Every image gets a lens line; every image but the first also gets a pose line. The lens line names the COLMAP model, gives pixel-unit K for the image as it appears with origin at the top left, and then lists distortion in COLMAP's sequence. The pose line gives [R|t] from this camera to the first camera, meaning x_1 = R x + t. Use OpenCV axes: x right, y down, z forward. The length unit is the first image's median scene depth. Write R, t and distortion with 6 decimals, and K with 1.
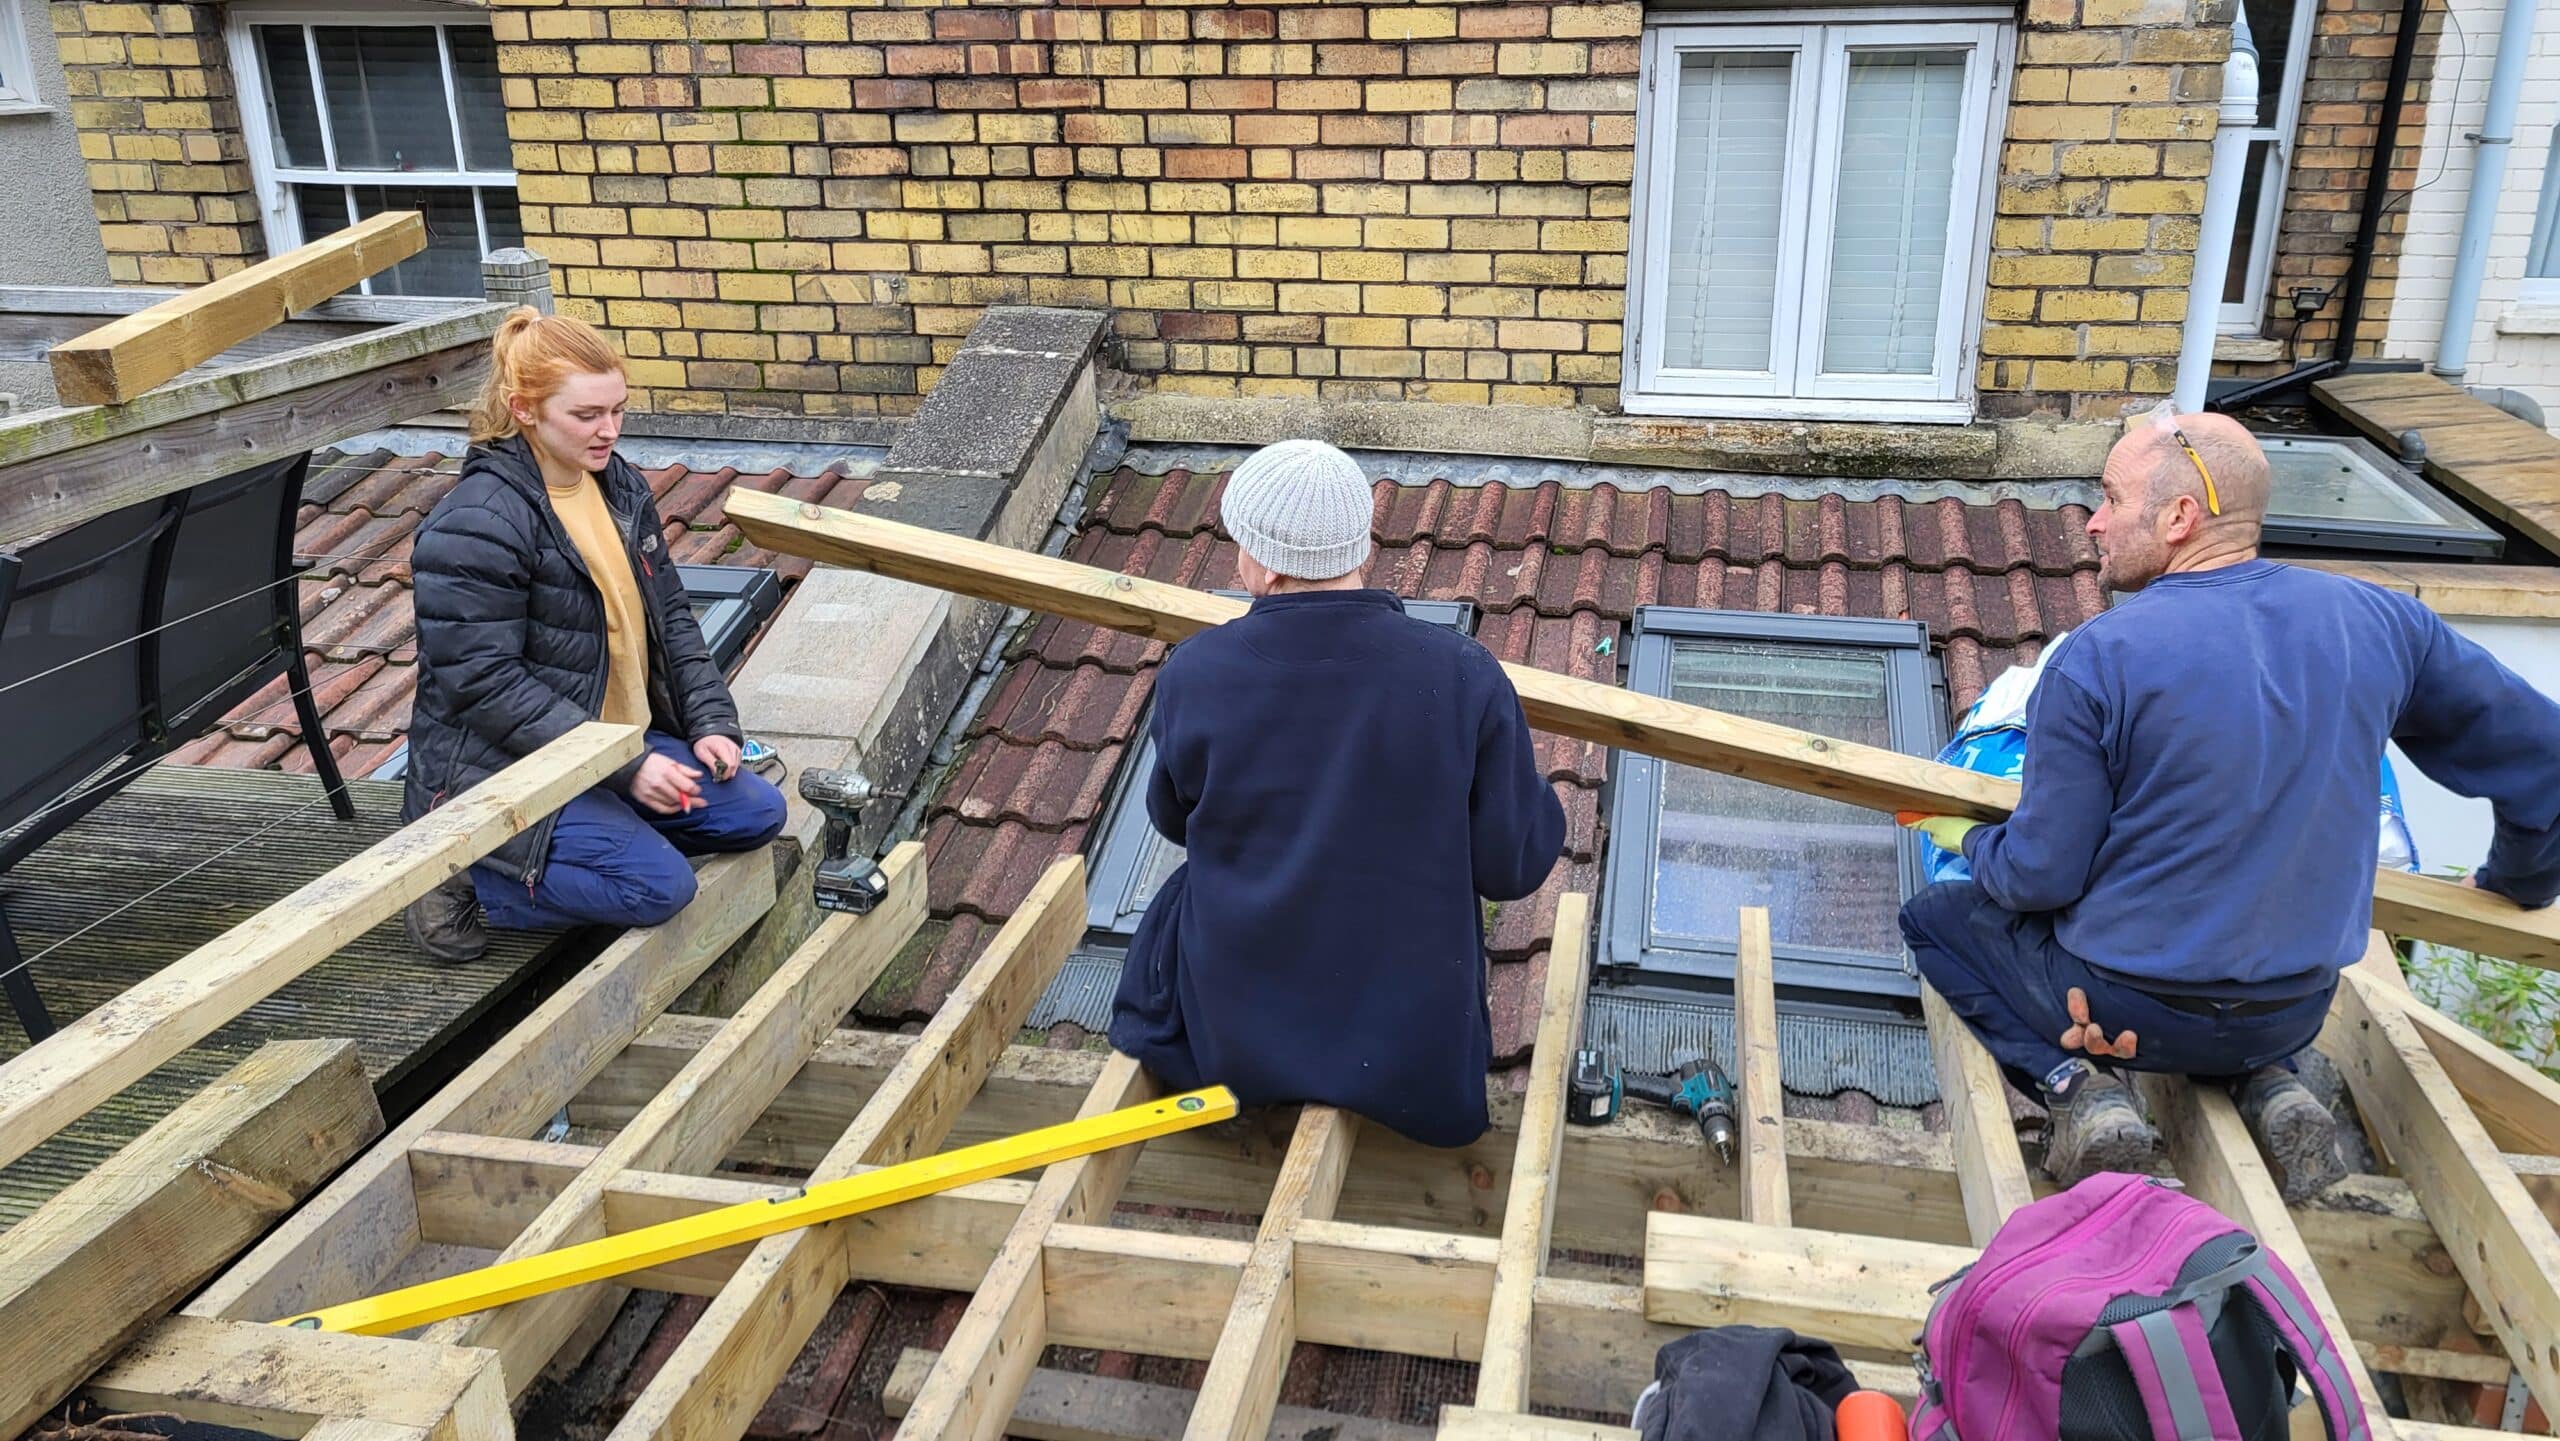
lens RADIAL K [[1916.3, 0, 1301.2], [0, 1916.3, 686.4], [0, 0, 1]] dist [0.071951, -0.053134]
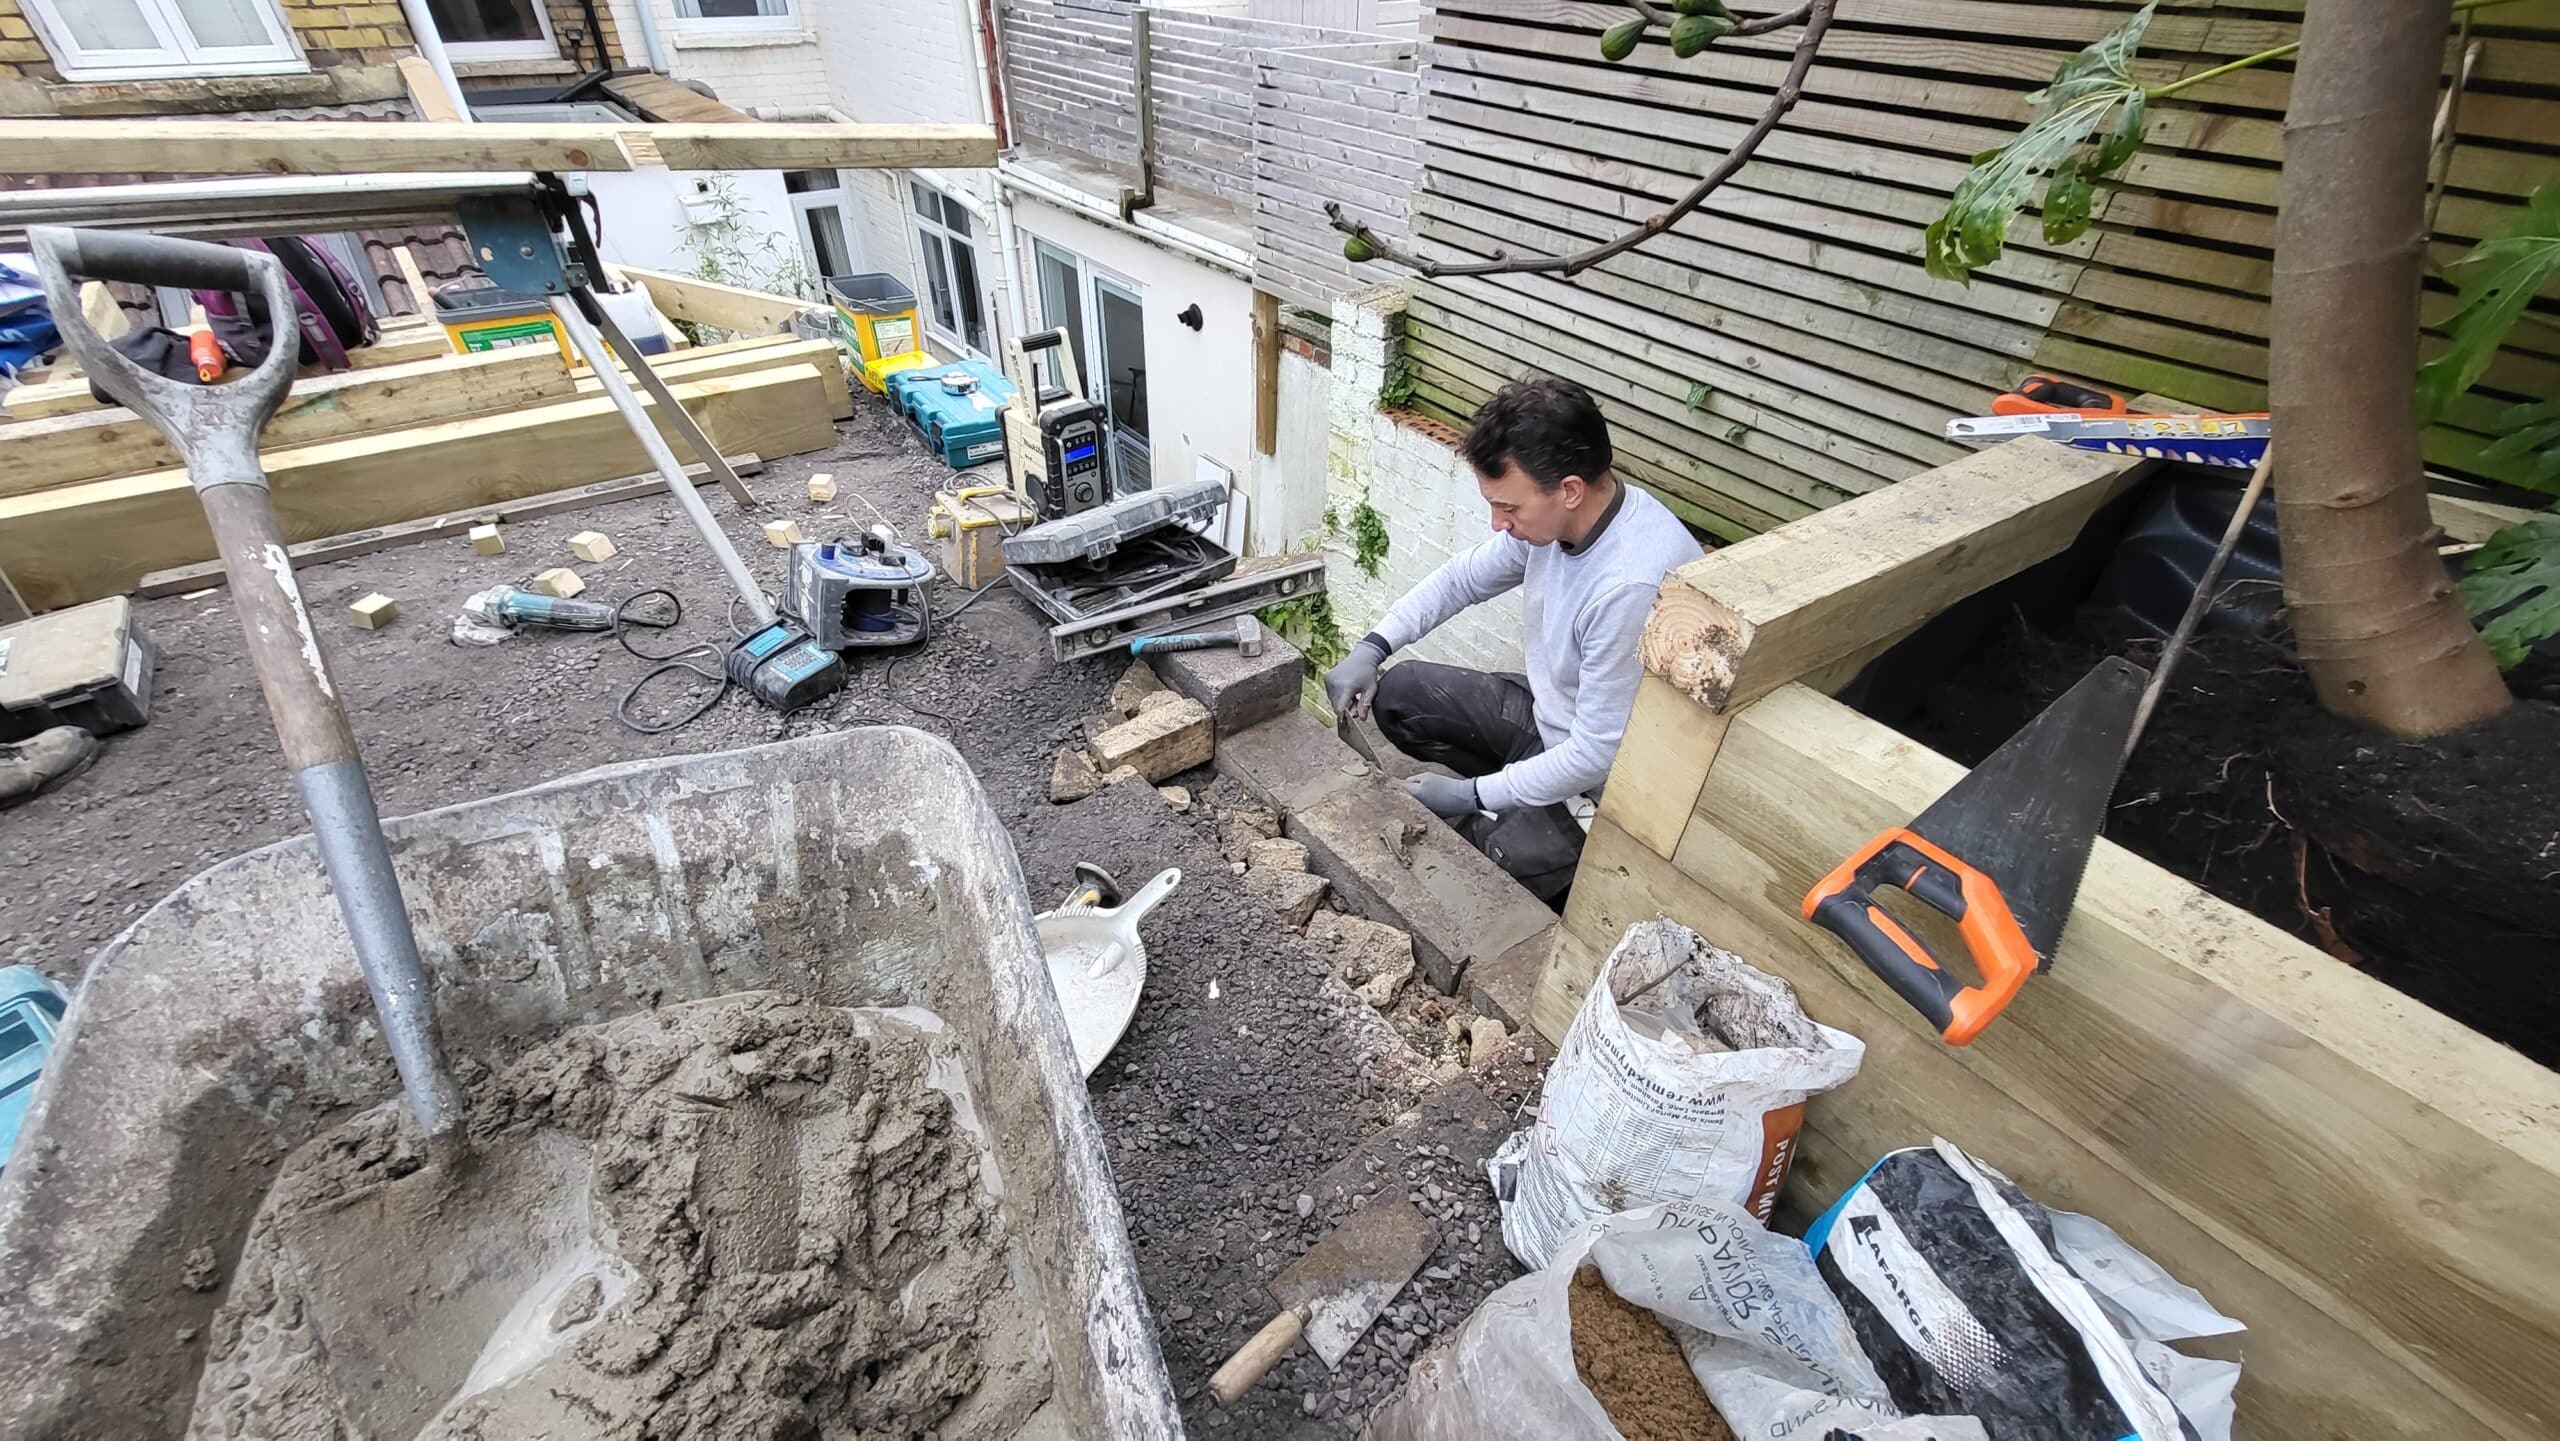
lens RADIAL K [[1001.5, 0, 1264.2], [0, 1001.5, 729.8], [0, 0, 1]] dist [0.004809, -0.002916]
pose [[0.648222, -0.461783, 0.605445, 0.052608], [0.224712, 0.875720, 0.427339, 0.214430], [-0.727539, -0.140960, 0.671429, -0.431440]]
